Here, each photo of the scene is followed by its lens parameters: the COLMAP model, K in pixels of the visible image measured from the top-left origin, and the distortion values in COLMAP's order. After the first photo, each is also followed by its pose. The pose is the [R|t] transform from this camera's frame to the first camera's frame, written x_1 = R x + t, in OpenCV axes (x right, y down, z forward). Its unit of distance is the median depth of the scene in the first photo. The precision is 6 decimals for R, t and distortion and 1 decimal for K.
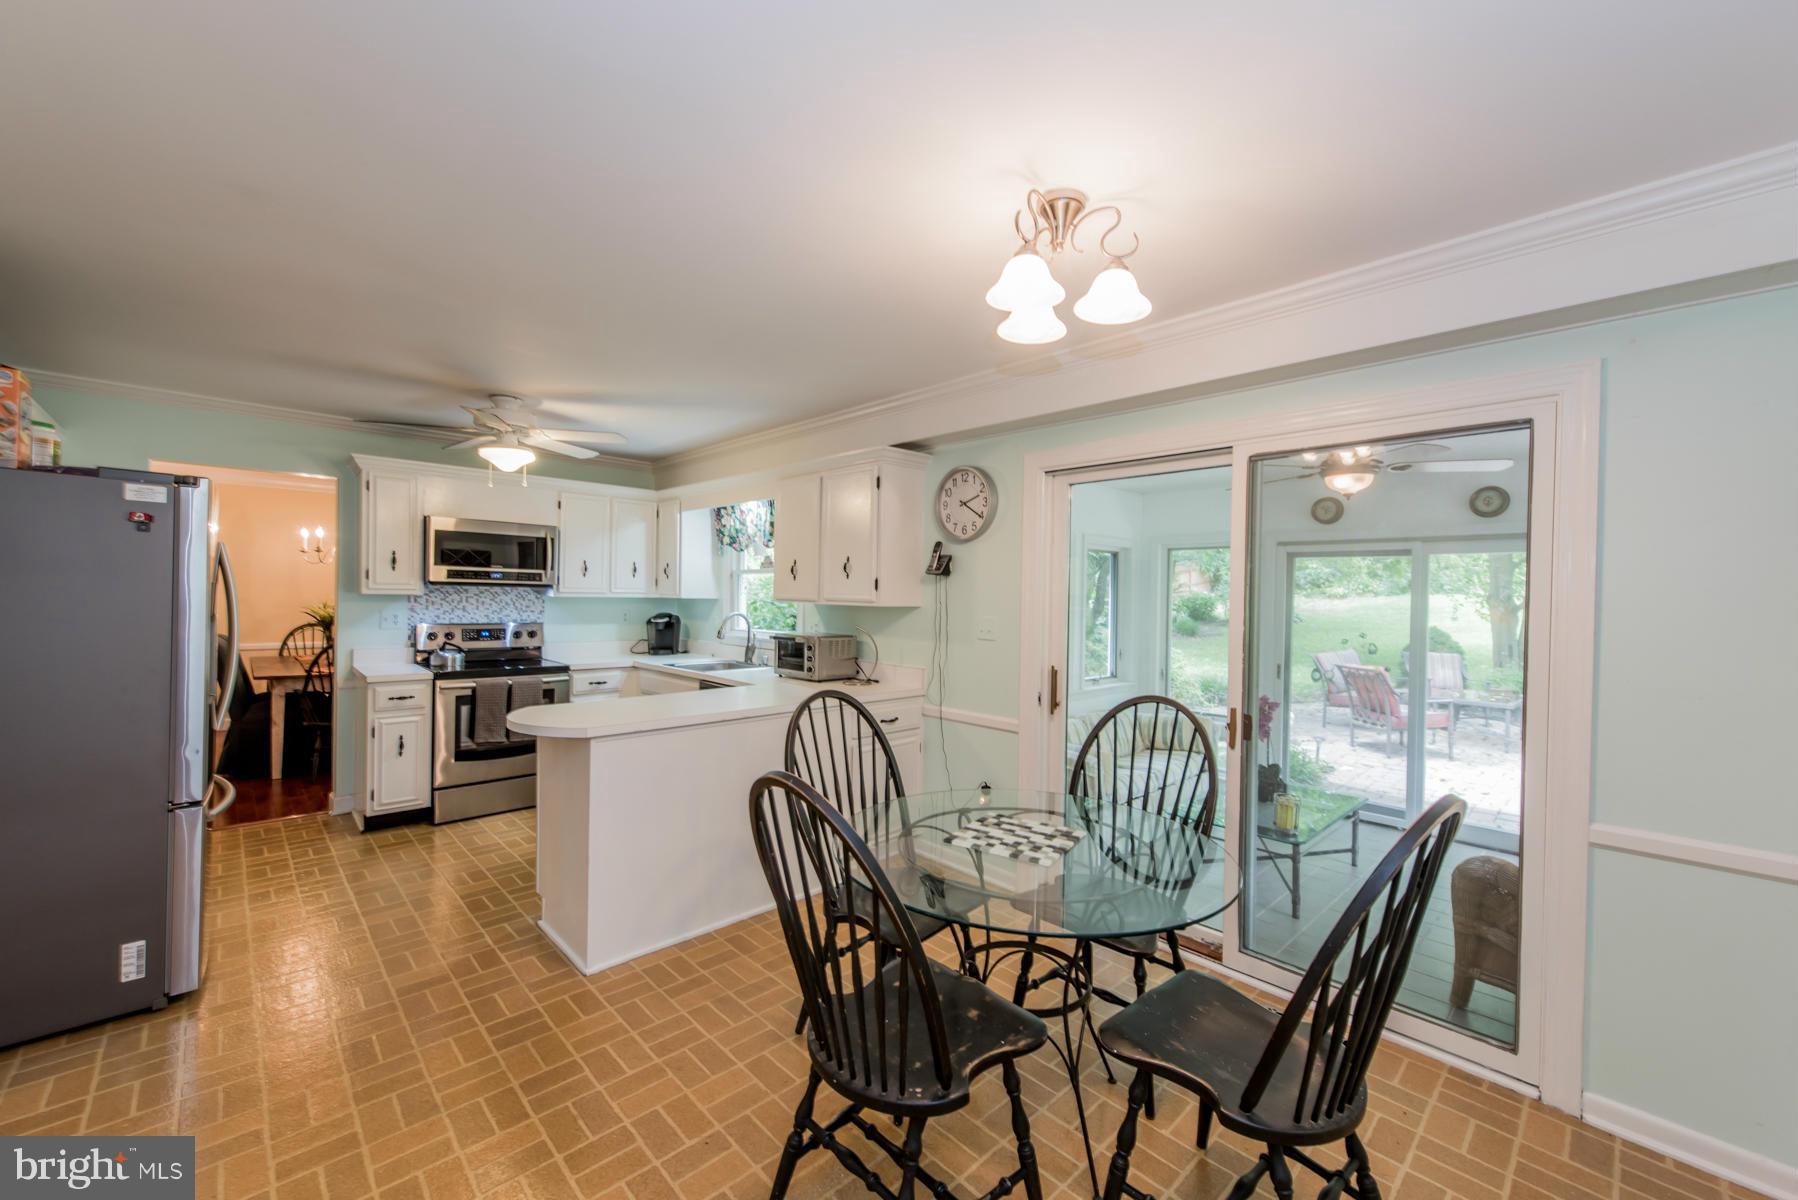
lens RADIAL K [[701.4, 0, 903.4], [0, 701.4, 603.5], [0, 0, 1]] dist [0.010556, -0.000655]
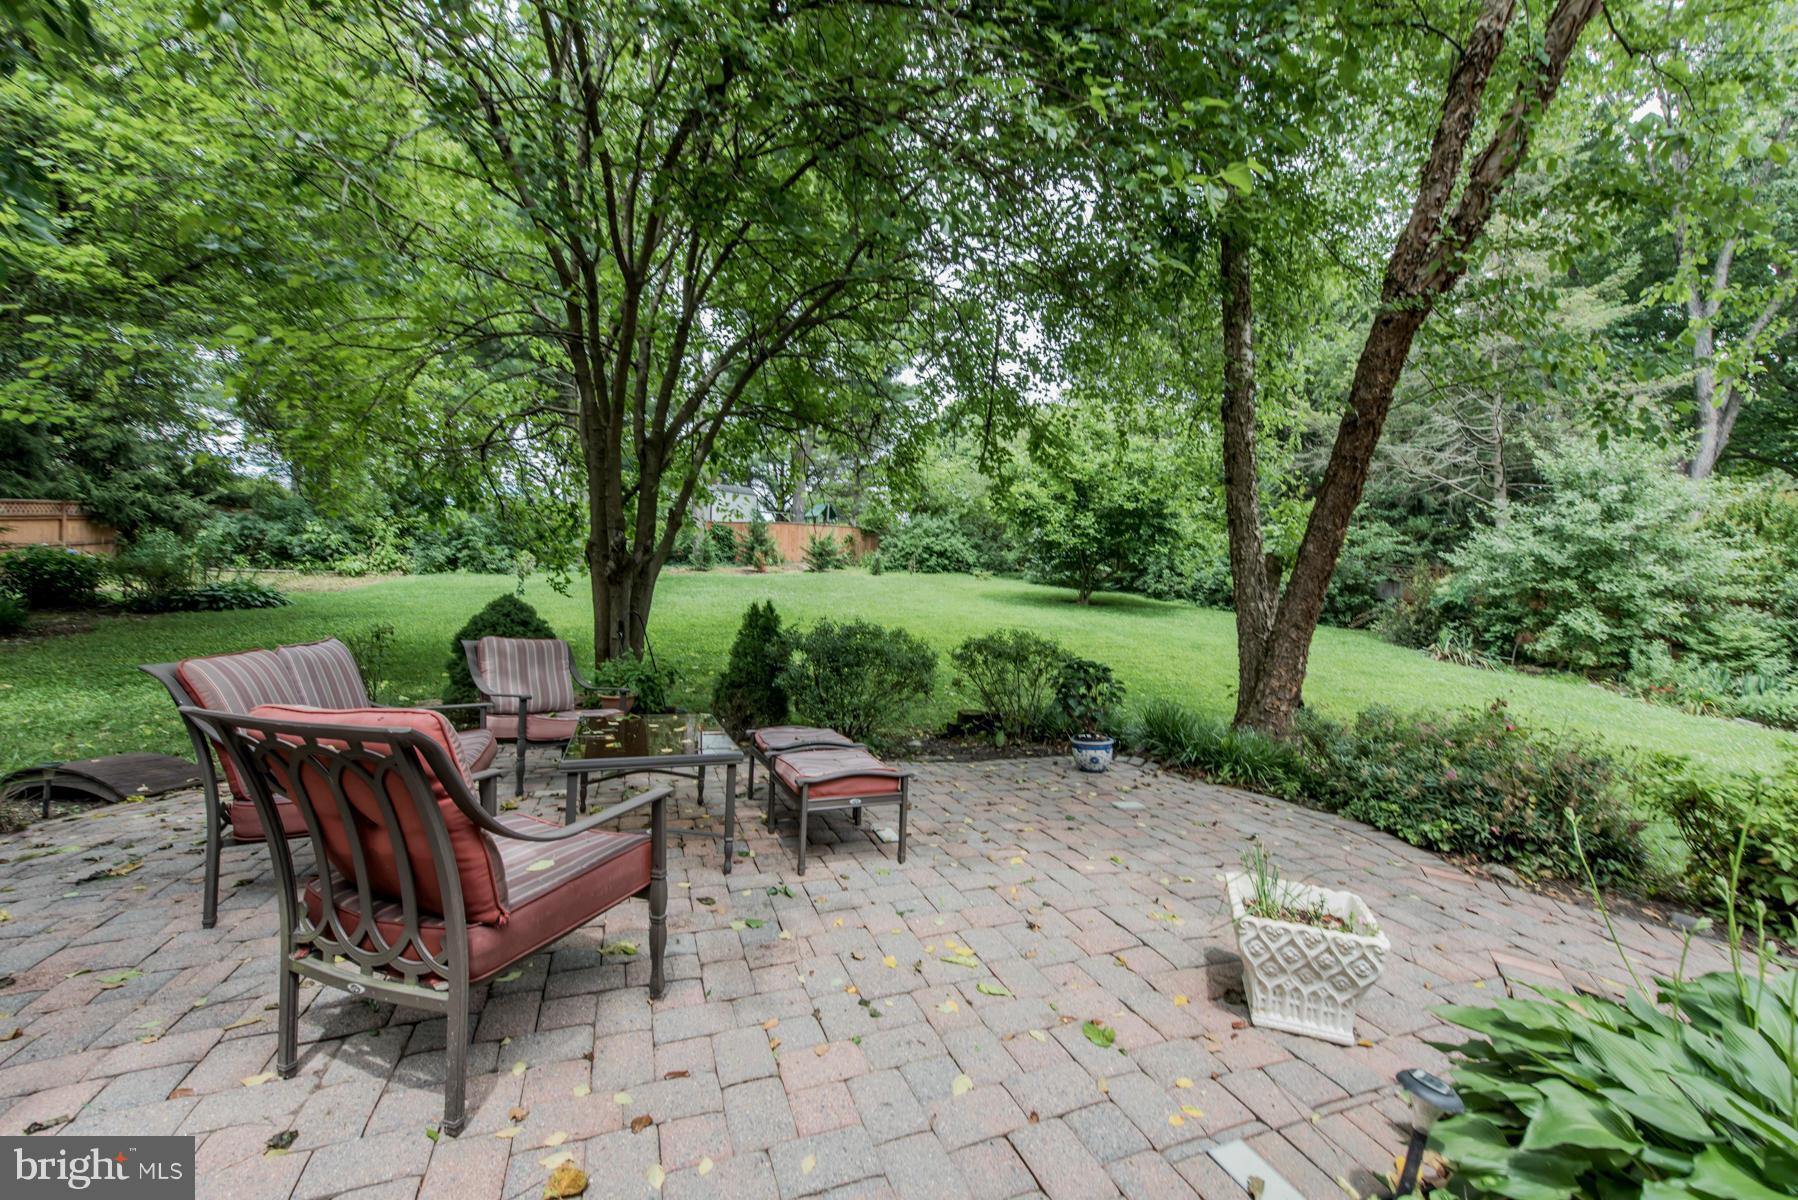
lens RADIAL K [[699.9, 0, 903.0], [0, 699.9, 602.9], [0, 0, 1]] dist [0.015329, -0.000294]
pose [[0.357821, -0.000880, 0.933790, 0.847760], [-0.005302, 0.999982, 0.002974, 0.090109], [-0.933775, -0.006015, 0.357809, 1.260275]]
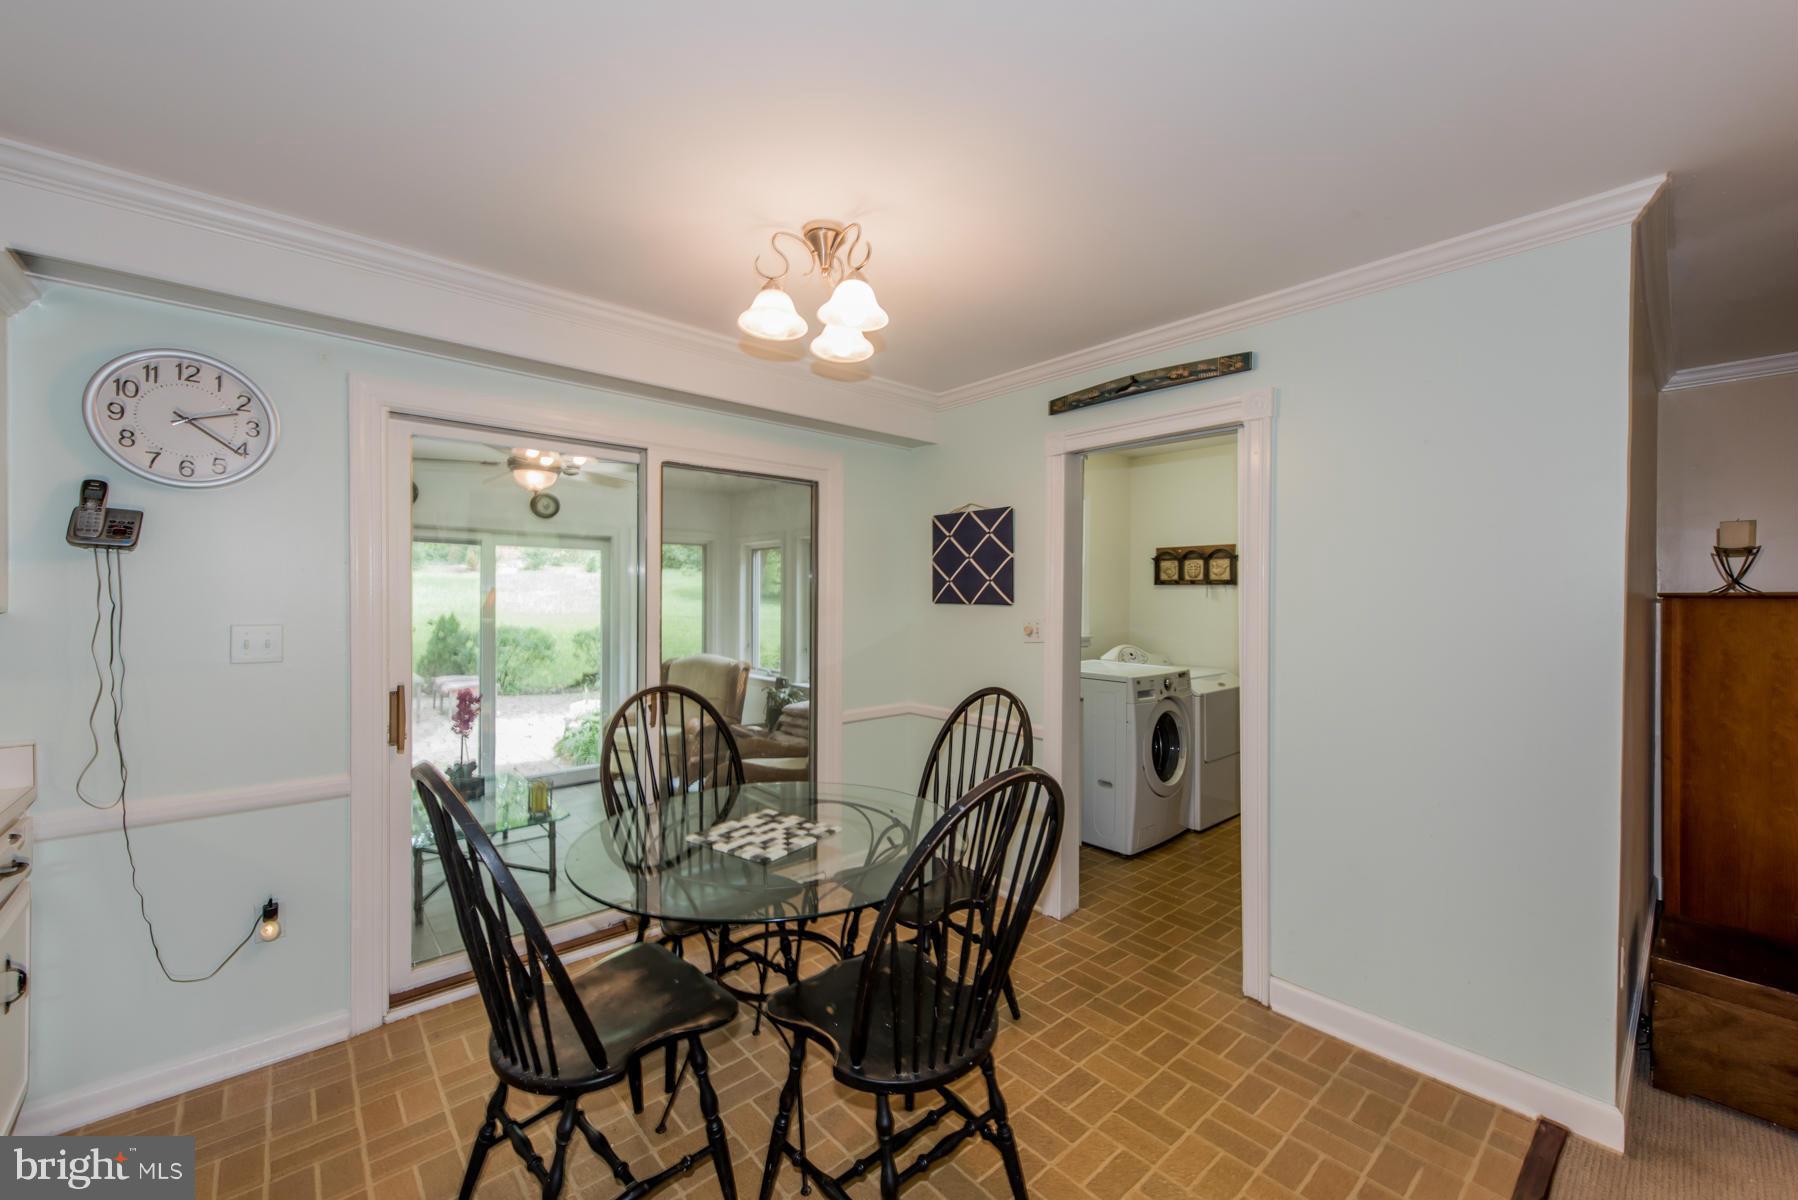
lens RADIAL K [[699.9, 0, 903.0], [0, 699.9, 602.9], [0, 0, 1]] dist [0.015329, -0.000294]
pose [[0.039825, -0.029531, 0.998770, -0.349638], [0.005455, 0.999555, 0.029336, -0.010084], [-0.999192, 0.004280, 0.039968, 0.327354]]
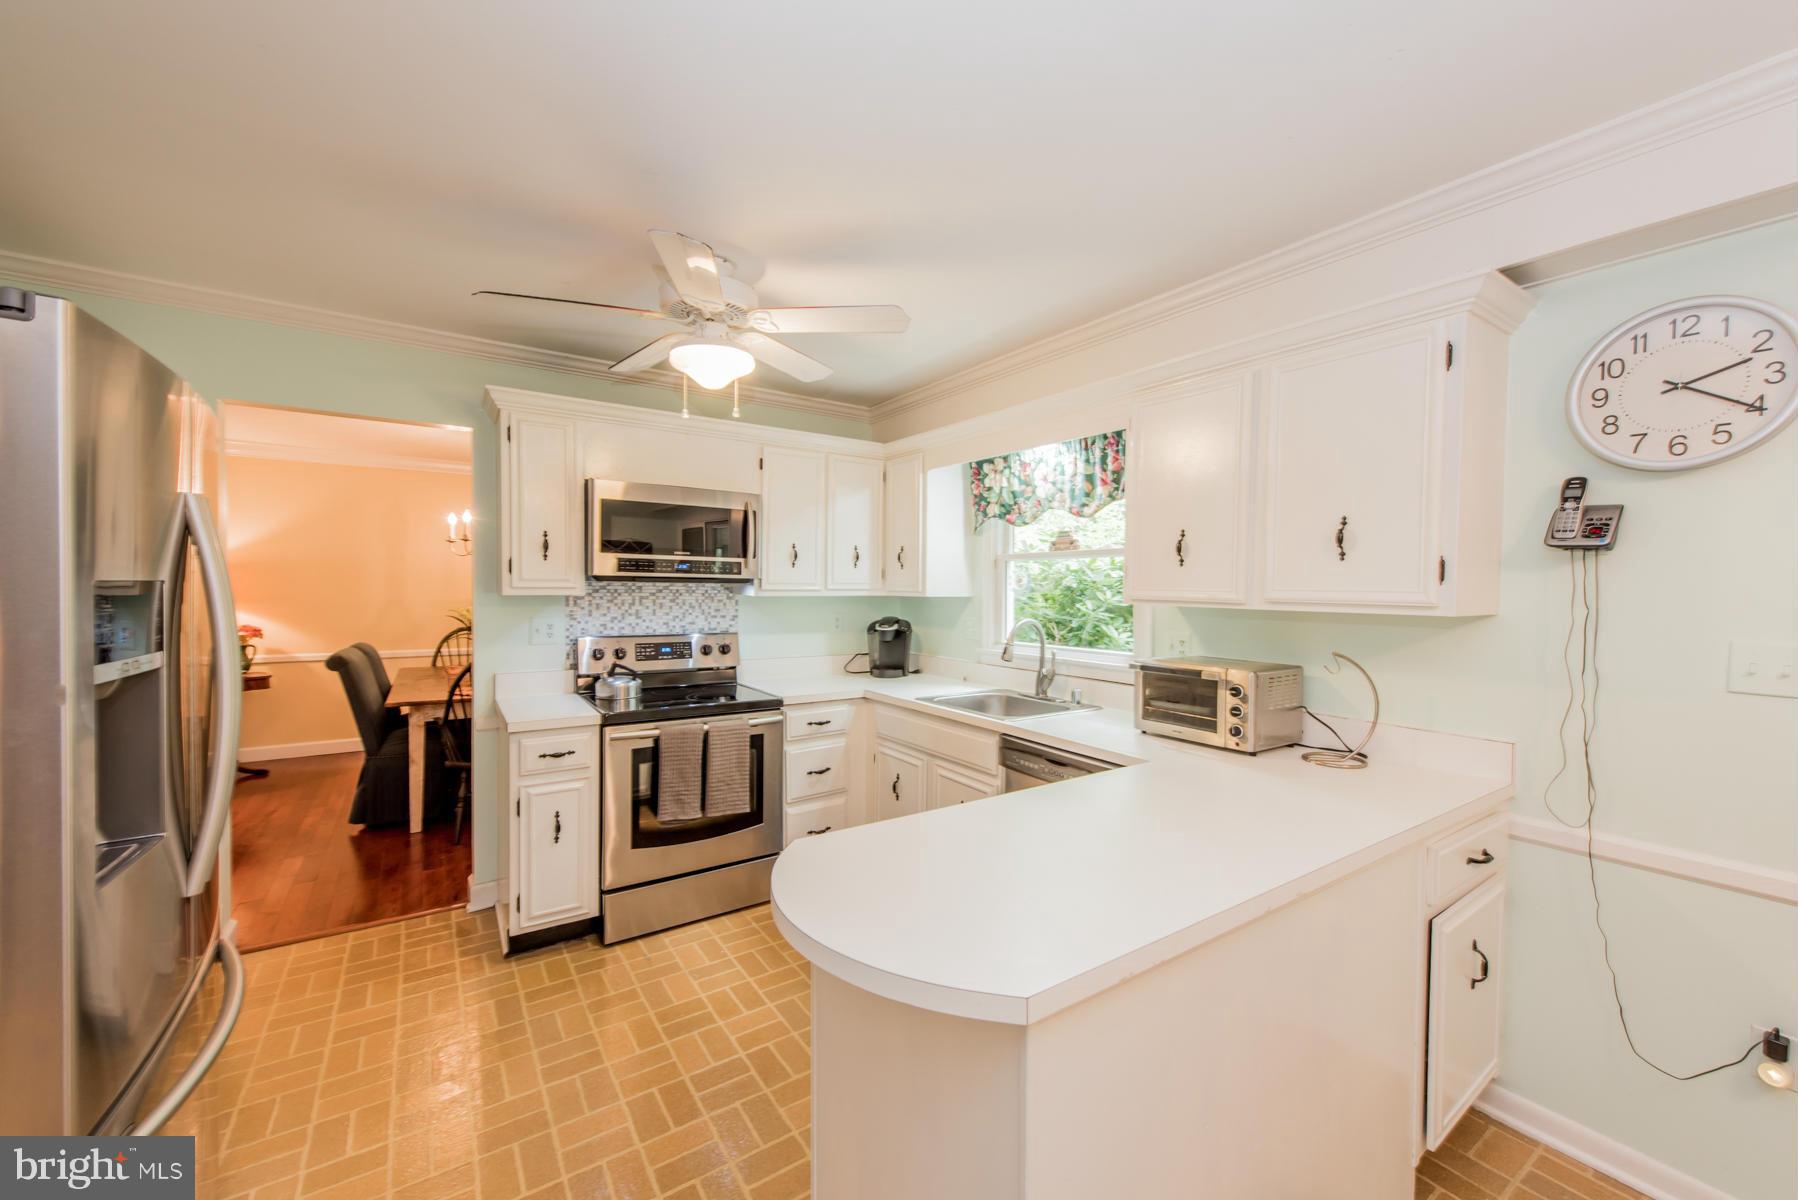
lens RADIAL K [[699.9, 0, 903.0], [0, 699.9, 602.9], [0, 0, 1]] dist [0.015329, -0.000294]
pose [[0.985691, -0.004564, -0.168499, -0.252811], [0.006345, 0.999930, 0.010036, -0.009782], [0.168441, -0.010962, 0.985651, 0.365544]]
